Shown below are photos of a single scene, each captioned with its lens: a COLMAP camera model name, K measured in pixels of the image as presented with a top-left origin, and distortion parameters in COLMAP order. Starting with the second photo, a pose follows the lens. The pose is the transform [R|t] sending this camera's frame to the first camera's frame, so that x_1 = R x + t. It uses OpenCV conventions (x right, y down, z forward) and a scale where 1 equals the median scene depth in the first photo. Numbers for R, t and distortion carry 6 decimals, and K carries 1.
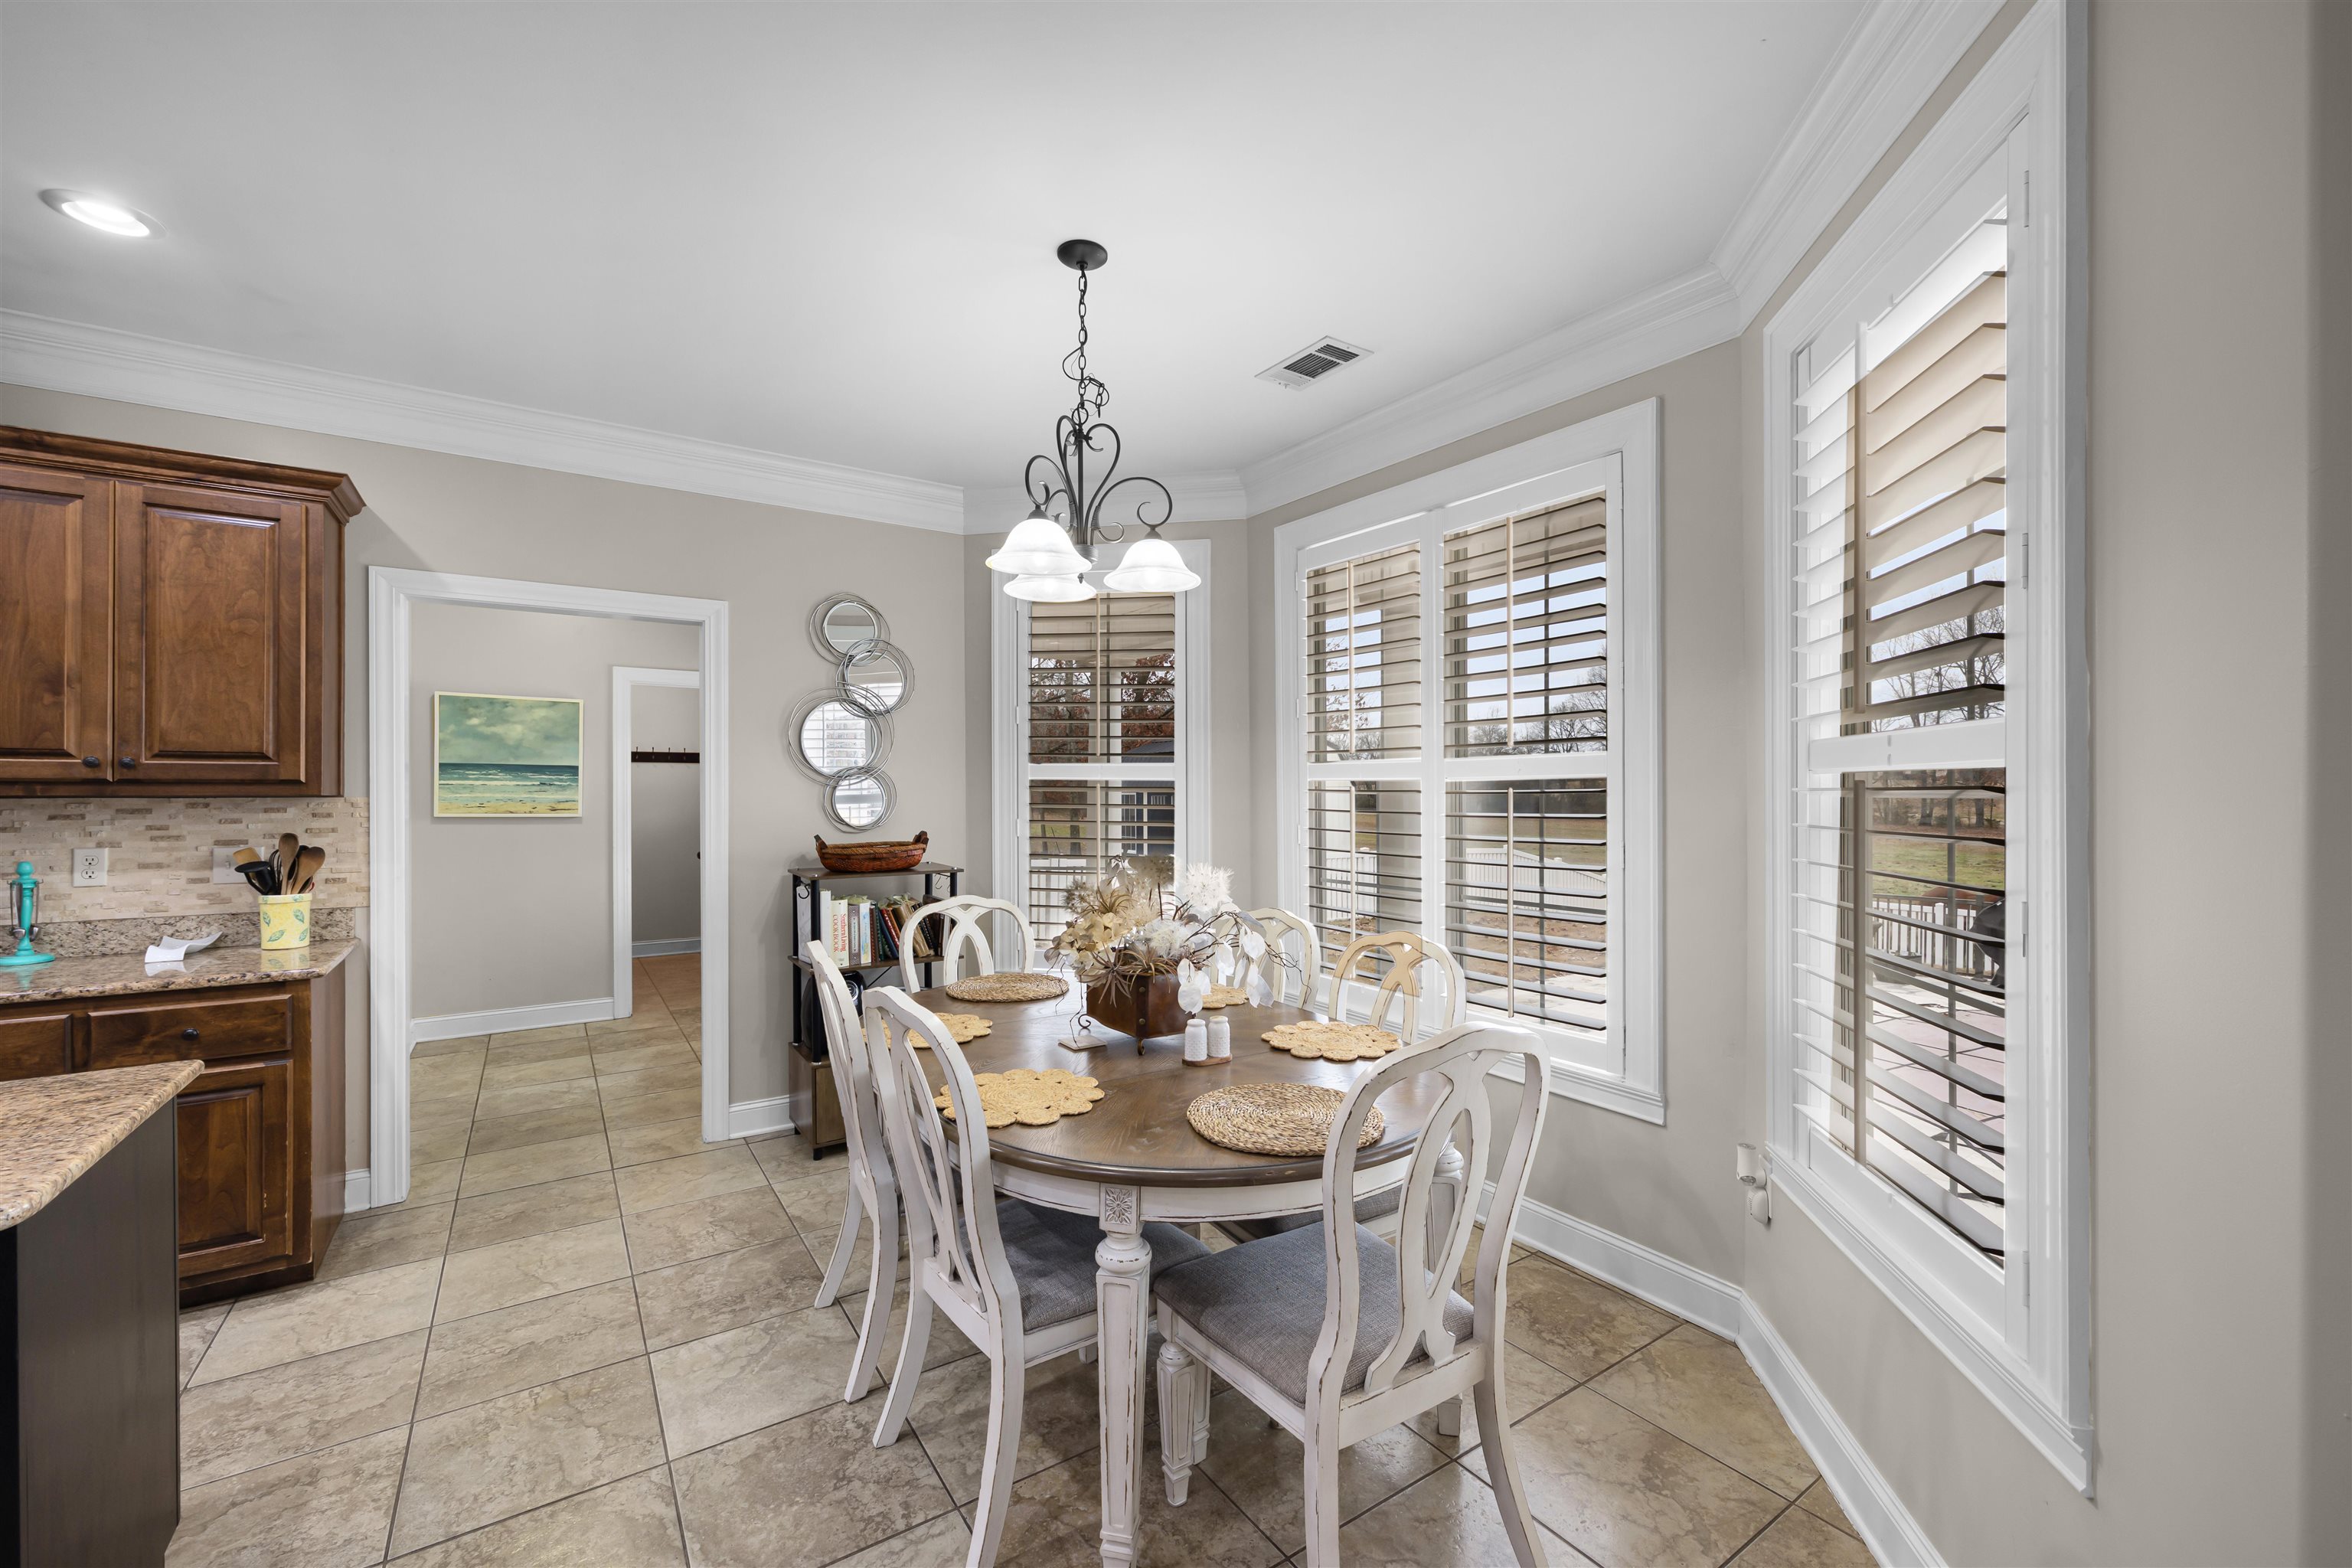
lens RADIAL K [[952.4, 0, 1173.0], [0, 952.4, 789.0], [0, 0, 1]] dist [0.001712, 0.001665]
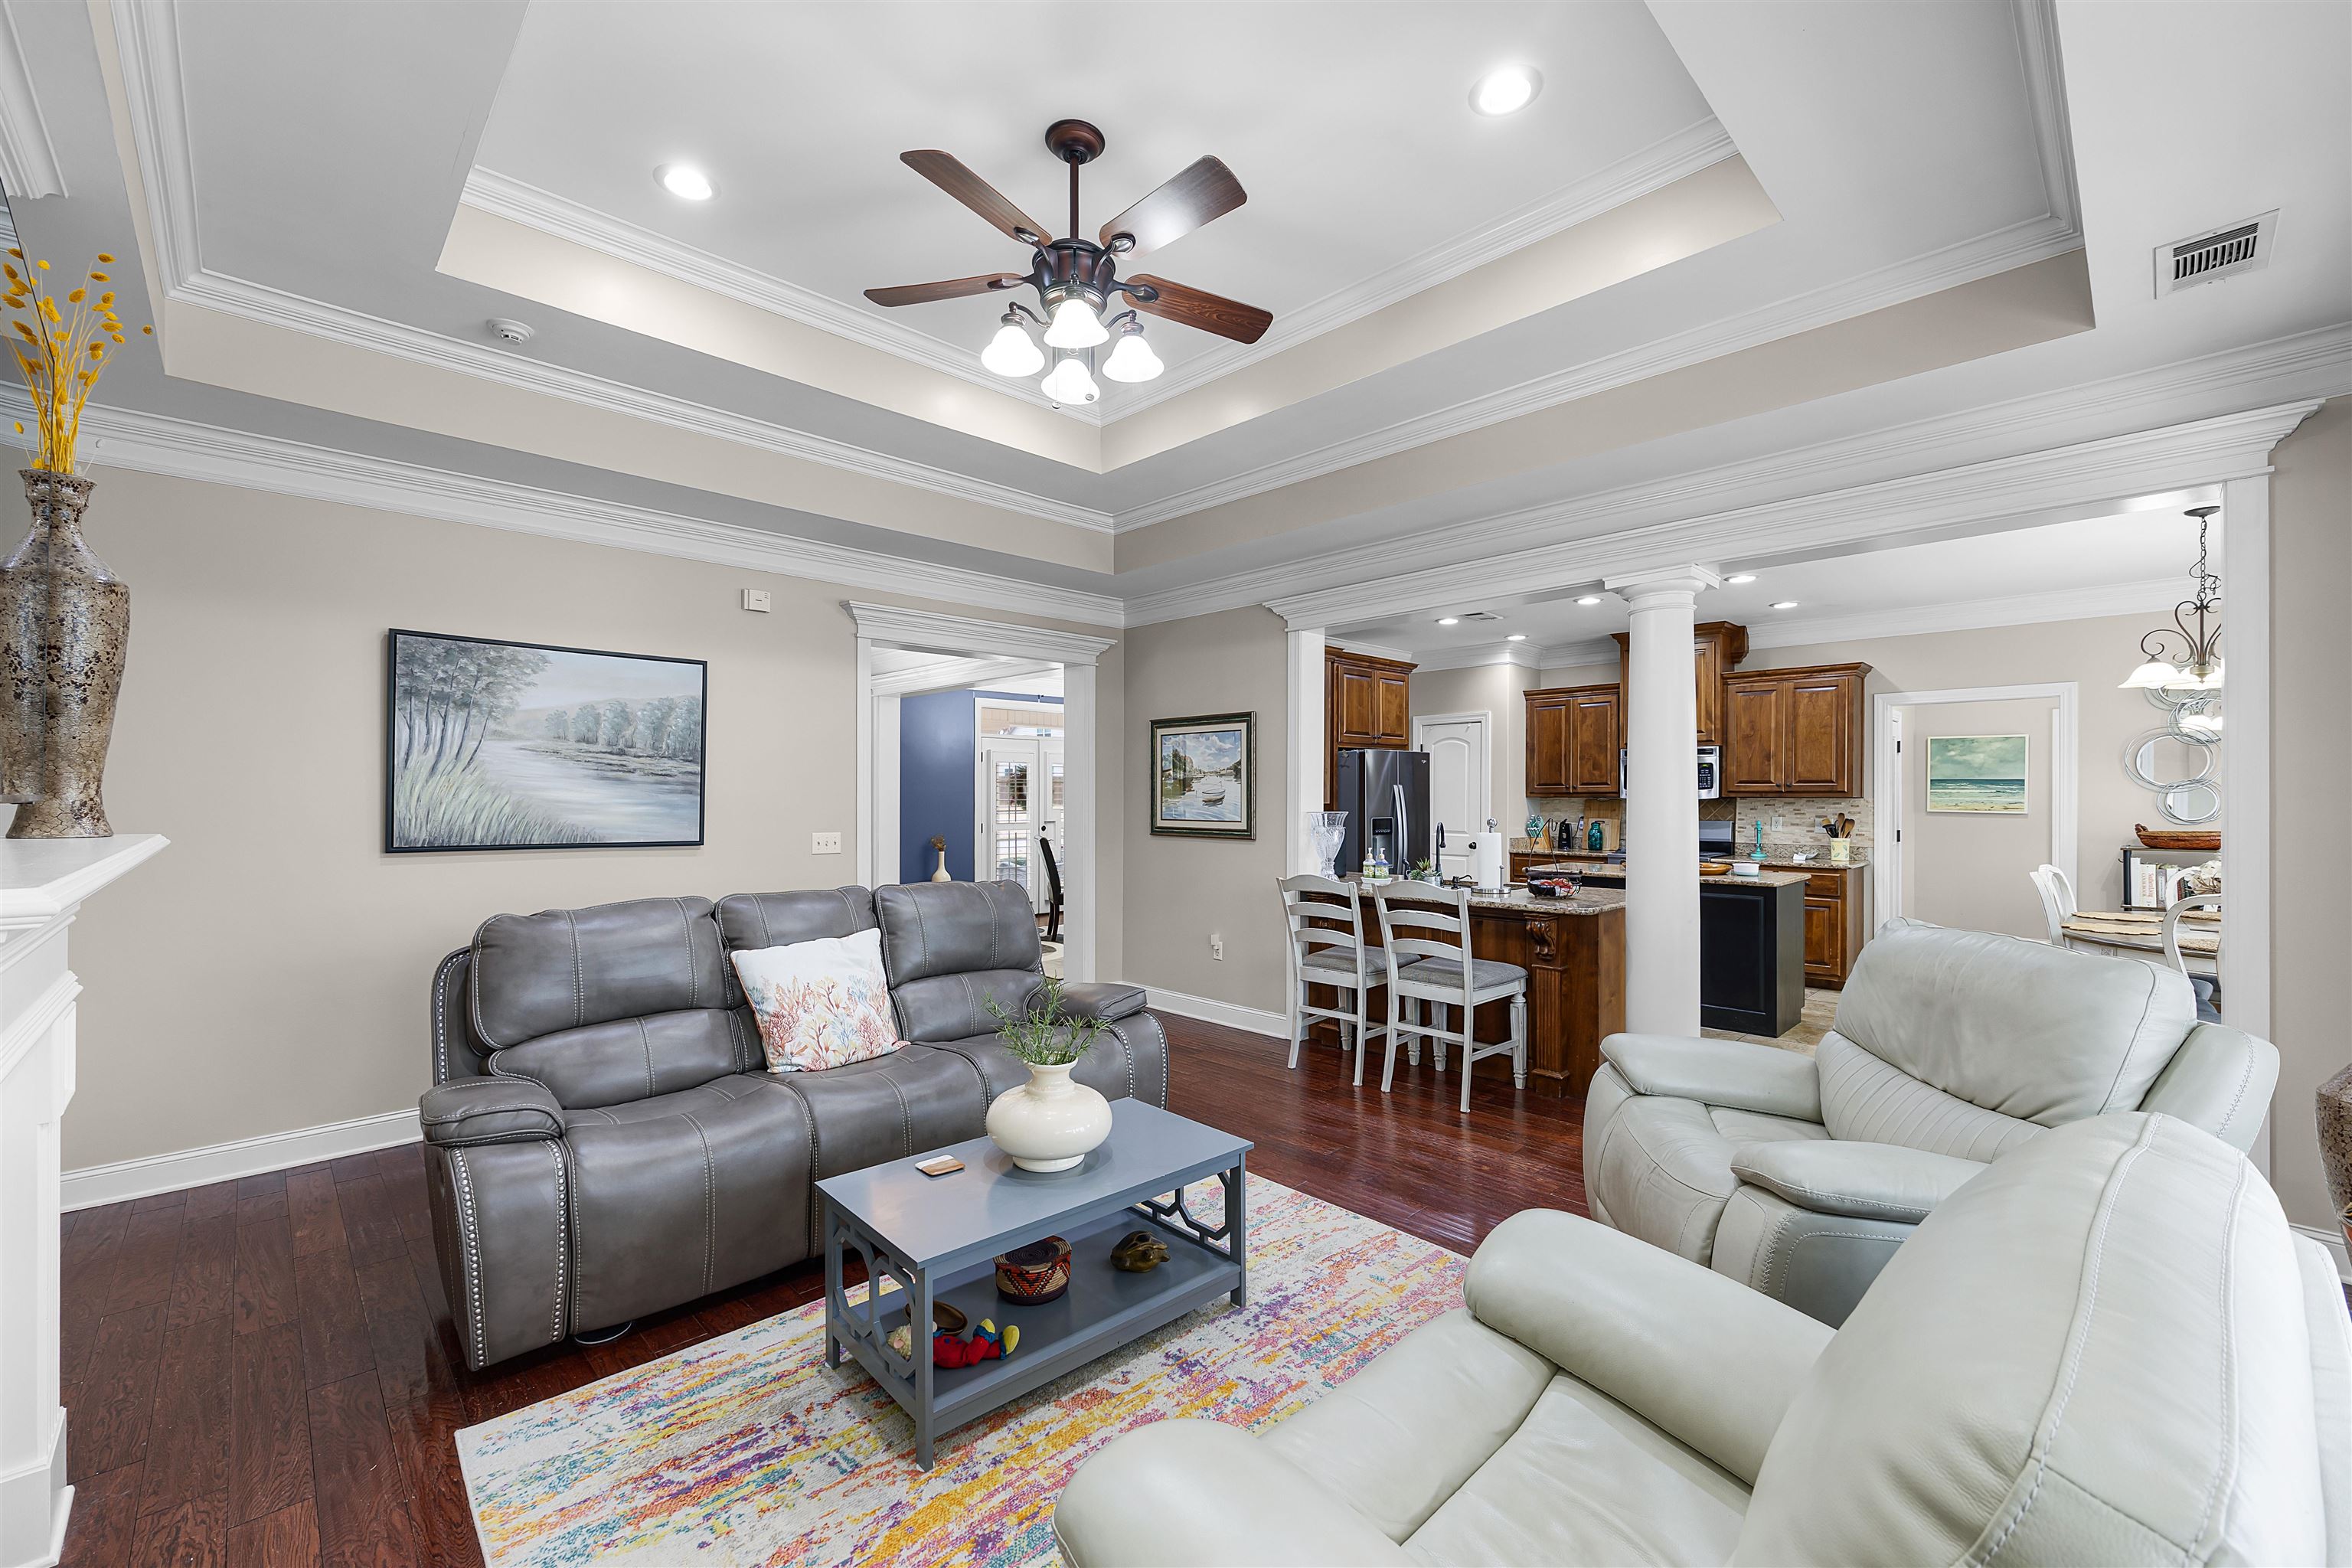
lens RADIAL K [[952.4, 0, 1192.0], [0, 952.4, 797.2], [0, 0, 1]] dist [0.001712, 0.001665]
pose [[0.201156, 0.001707, -0.979558, 1.066910], [-0.001720, 0.999998, 0.001390, 0.006194], [0.979558, 0.001405, 0.201158, -1.054926]]
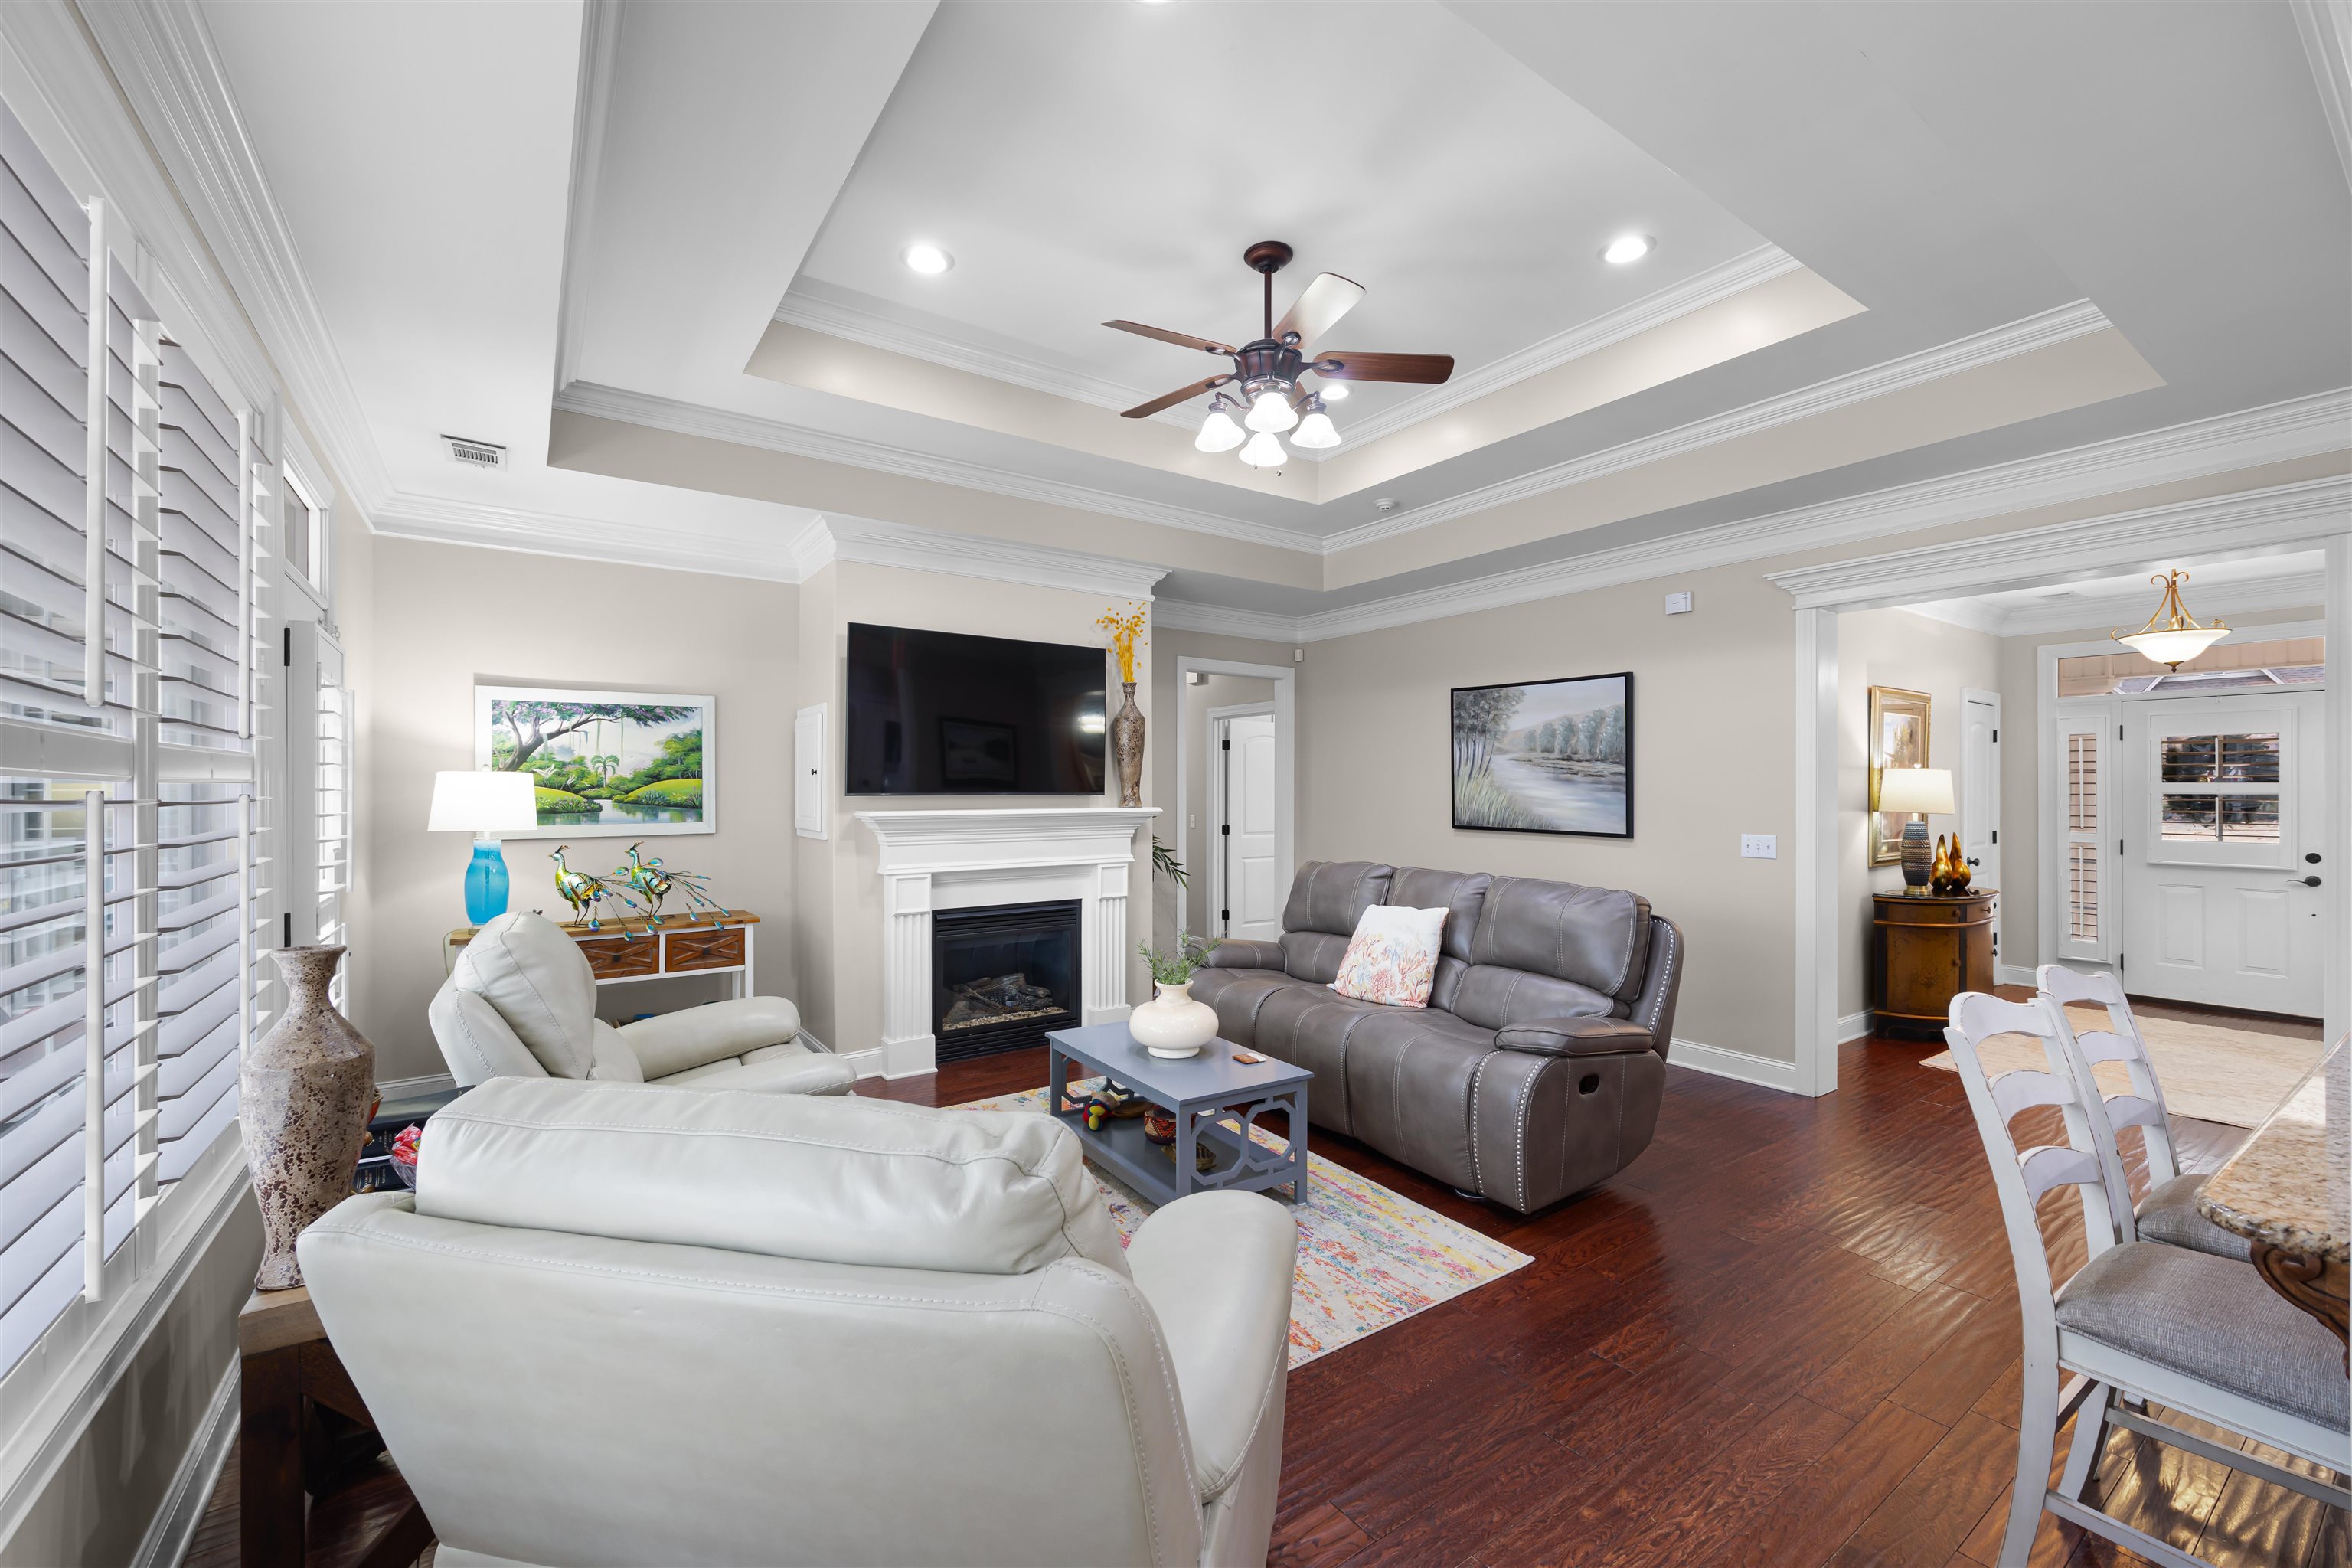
lens RADIAL K [[952.4, 0, 1178.8], [0, 952.4, 786.6], [0, 0, 1]] dist [0.001712, 0.001665]
pose [[-0.999592, -0.000399, -0.028575, 0.259700], [-0.000333, 0.999997, -0.002320, -0.000775], [0.028576, -0.002309, -0.999589, 0.157302]]
